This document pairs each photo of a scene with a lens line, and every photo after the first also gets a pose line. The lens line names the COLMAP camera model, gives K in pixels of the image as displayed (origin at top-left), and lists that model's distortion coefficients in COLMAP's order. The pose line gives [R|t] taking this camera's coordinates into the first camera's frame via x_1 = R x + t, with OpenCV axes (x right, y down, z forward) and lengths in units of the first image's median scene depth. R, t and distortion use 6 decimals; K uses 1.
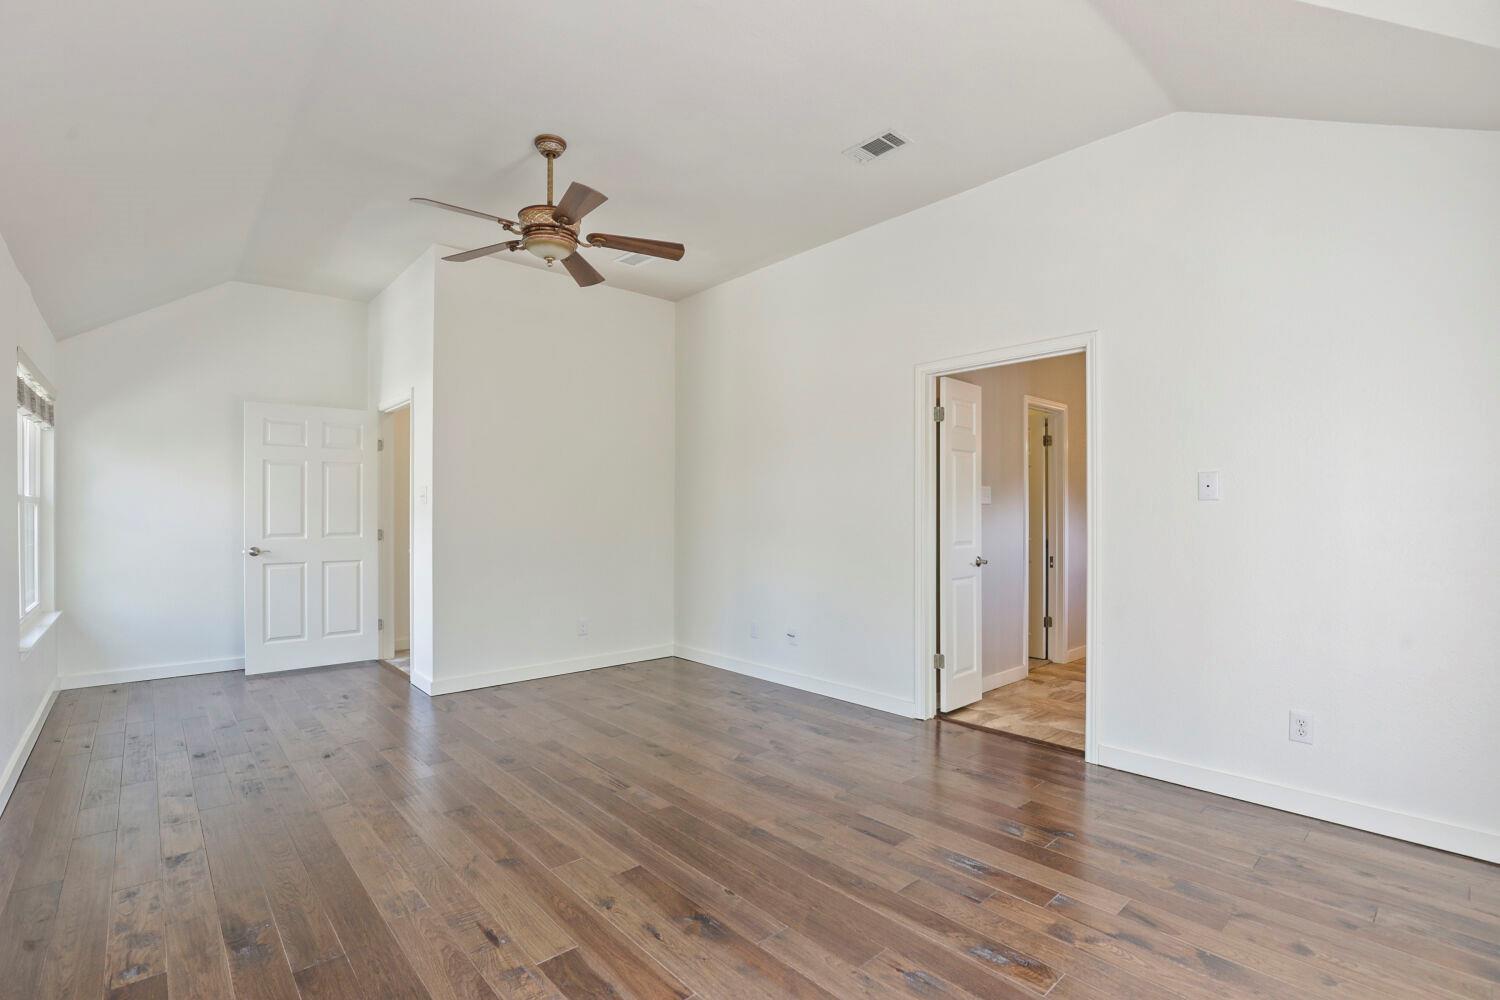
lens RADIAL K [[687.5, 0, 739.5], [0, 687.5, 513.4], [0, 0, 1]] dist [-0.011282, 0.001075]
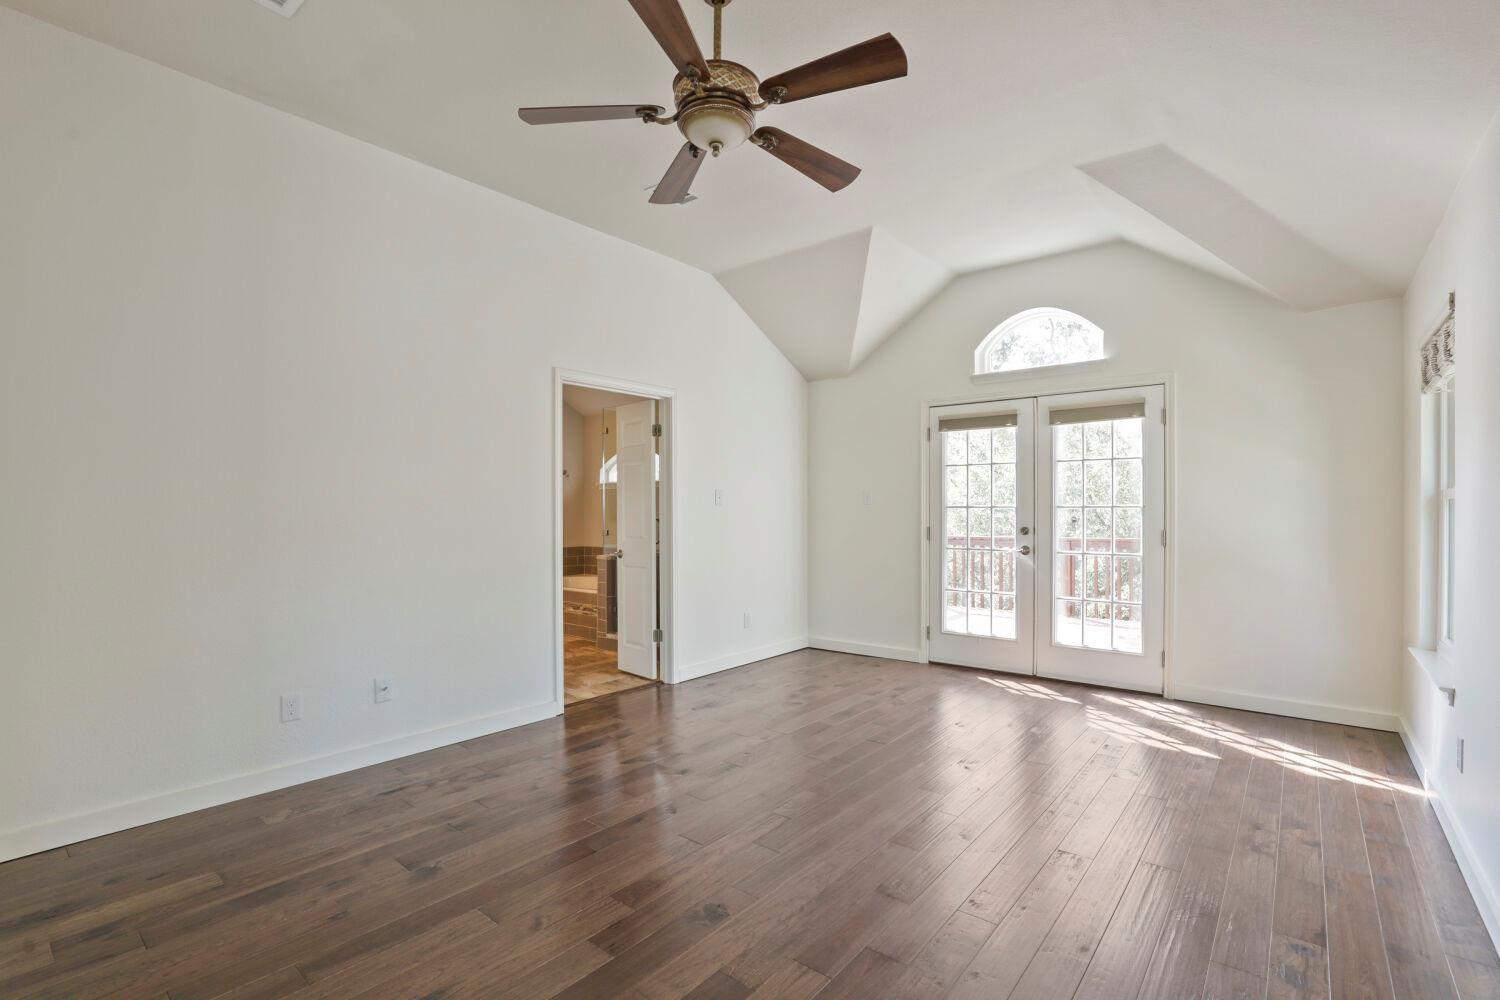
lens RADIAL K [[687.5, 0, 739.5], [0, 687.5, 513.4], [0, 0, 1]] dist [-0.011282, 0.001075]
pose [[-0.156916, 0.005933, 0.987594, -0.814279], [-0.002172, 0.999977, -0.006352, 0.004750], [-0.987610, -0.003142, -0.156899, 0.917166]]
